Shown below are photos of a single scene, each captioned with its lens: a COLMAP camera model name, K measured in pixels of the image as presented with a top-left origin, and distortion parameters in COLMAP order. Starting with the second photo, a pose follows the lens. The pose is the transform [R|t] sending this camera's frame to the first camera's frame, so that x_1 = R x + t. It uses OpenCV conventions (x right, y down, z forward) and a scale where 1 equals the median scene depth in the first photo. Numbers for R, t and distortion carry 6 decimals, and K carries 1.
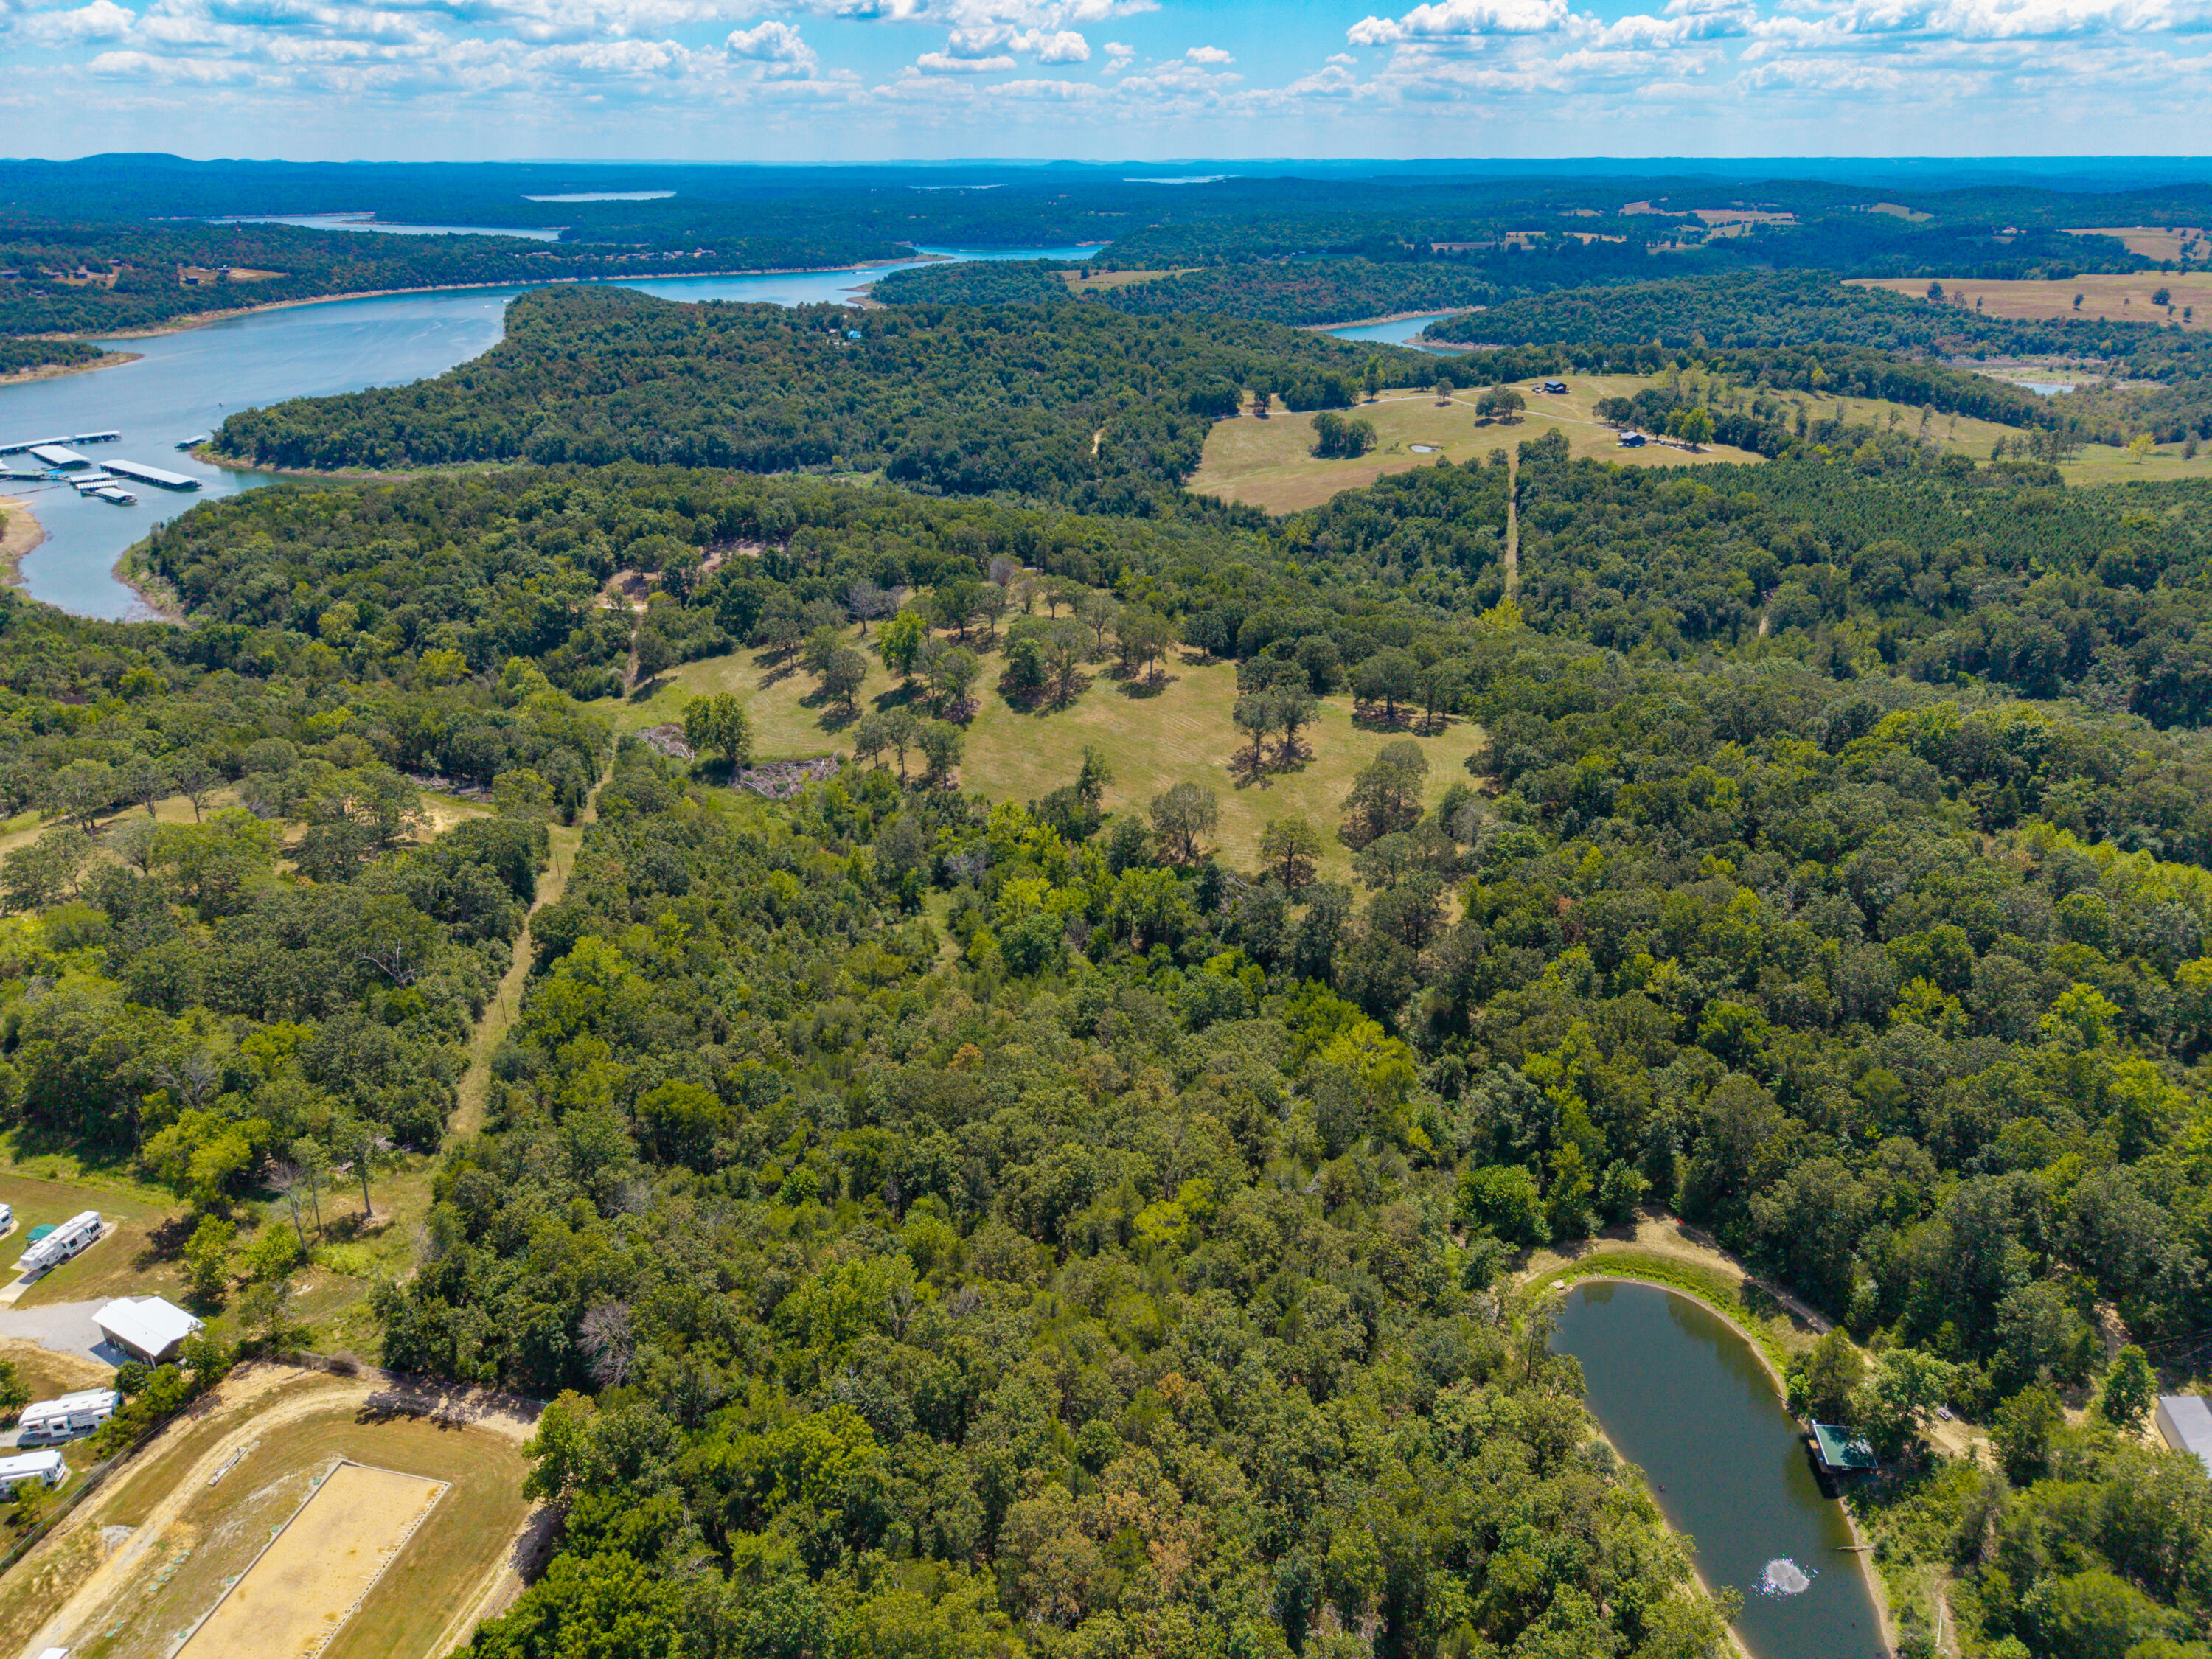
lens RADIAL K [[1482.8, 0, 1102.7], [0, 1482.8, 827.6], [0, 0, 1]] dist [0.007948, -0.002740]
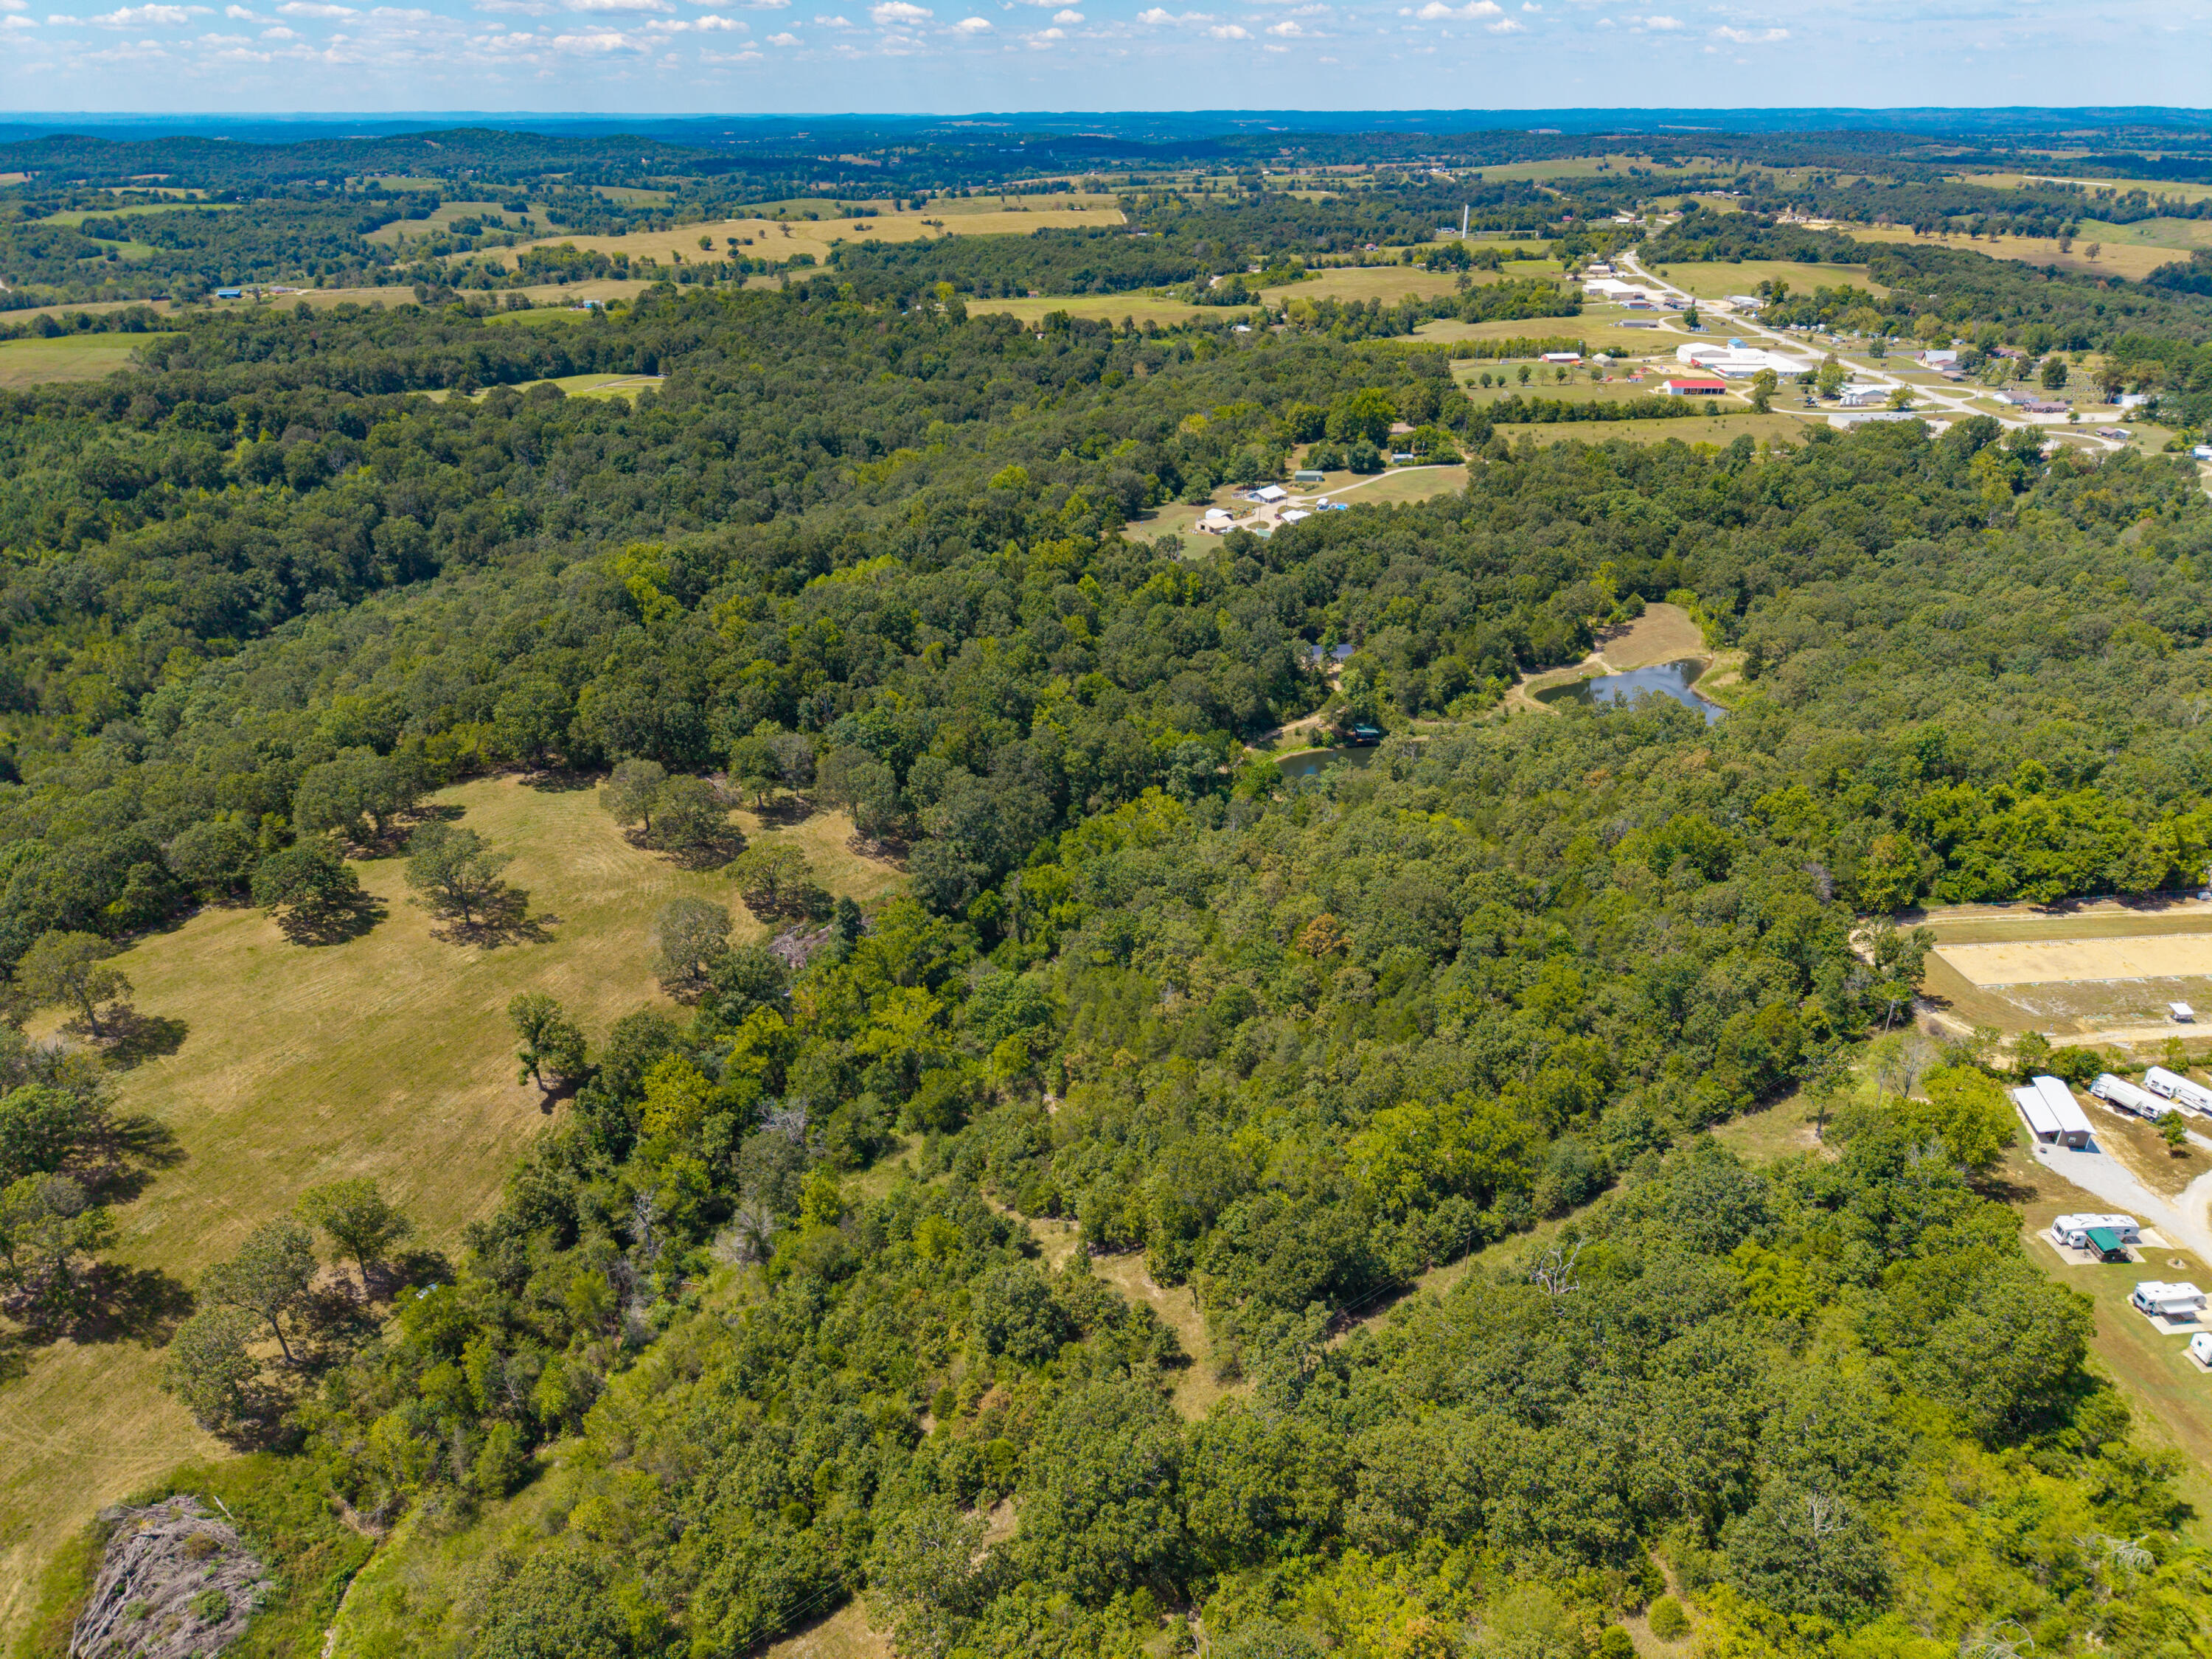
lens RADIAL K [[1473.8, 0, 1095.5], [0, 1473.8, 842.4], [0, 0, 1]] dist [0.005142, -0.003773]
pose [[-0.304545, -0.424678, 0.852585, -0.254766], [0.392668, 0.759526, 0.518586, -0.143540], [-0.867793, 0.492715, -0.064553, 0.315507]]
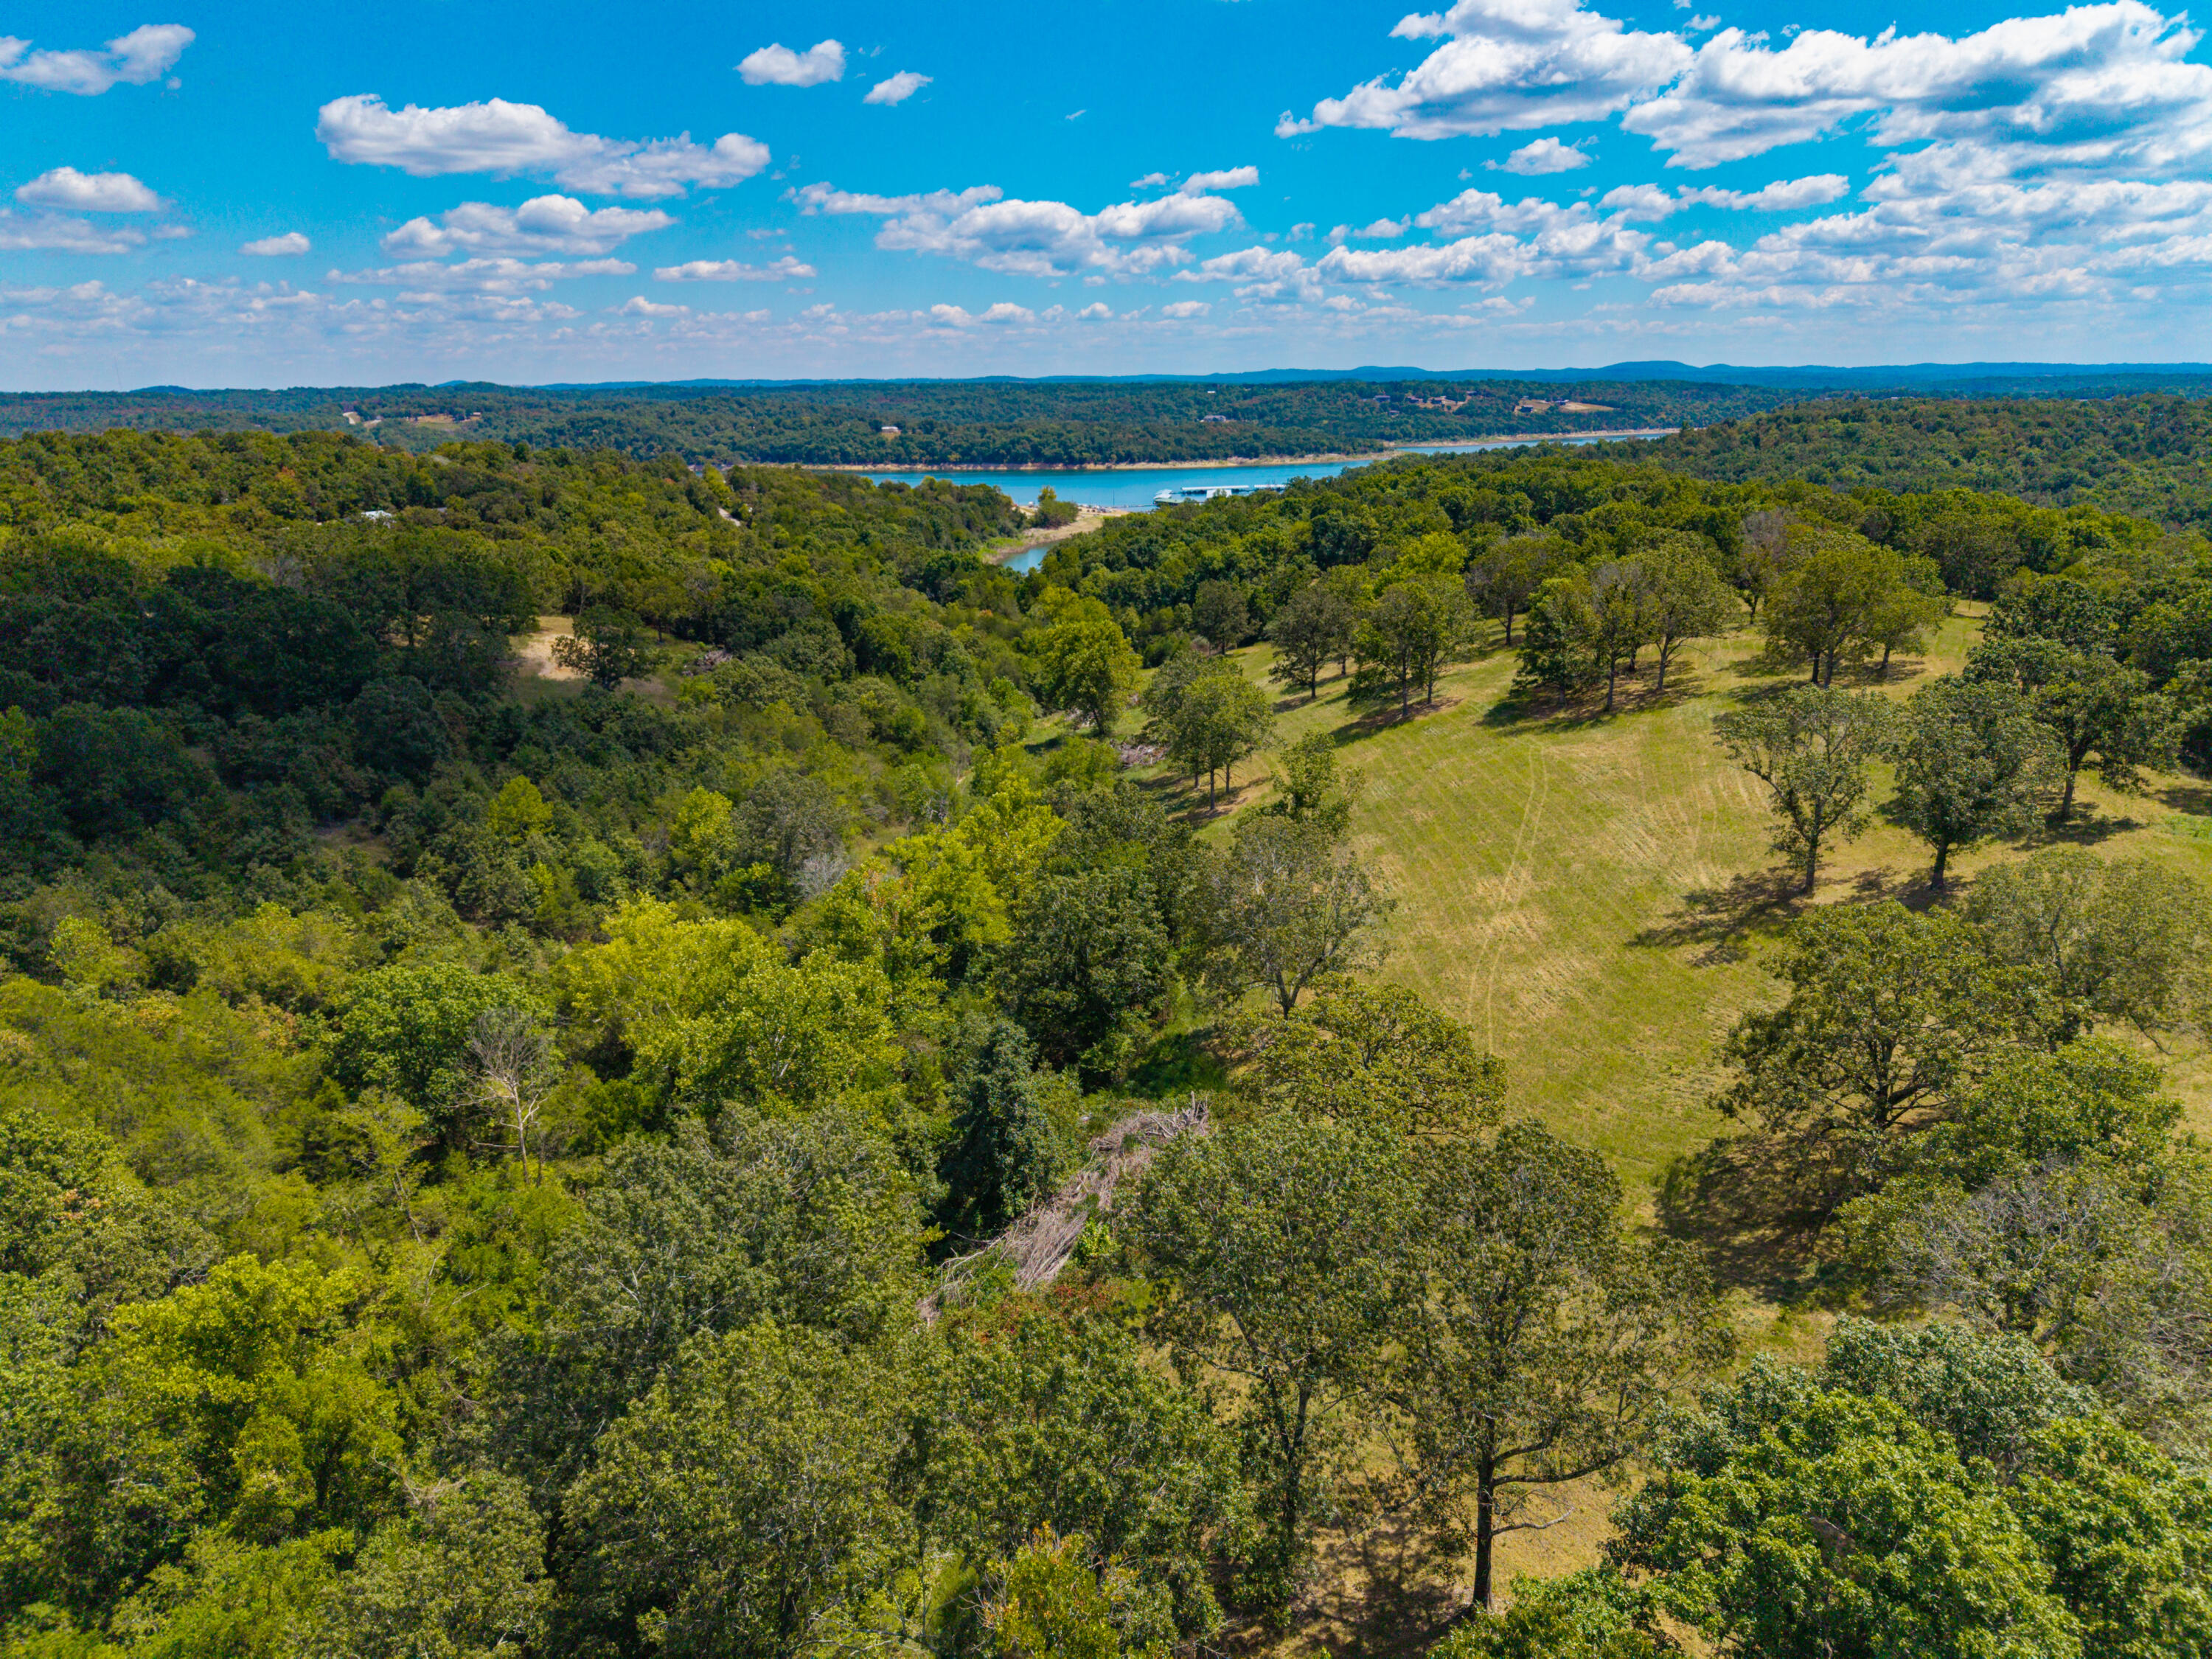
lens RADIAL K [[1467.8, 0, 1111.4], [0, 1467.8, 861.5], [0, 0, 1]] dist [0.040651, -0.040680]
pose [[0.637084, 0.230184, -0.735622, 0.101431], [-0.305714, 0.951552, 0.032987, -0.007837], [0.707575, 0.203875, 0.676589, 0.283029]]
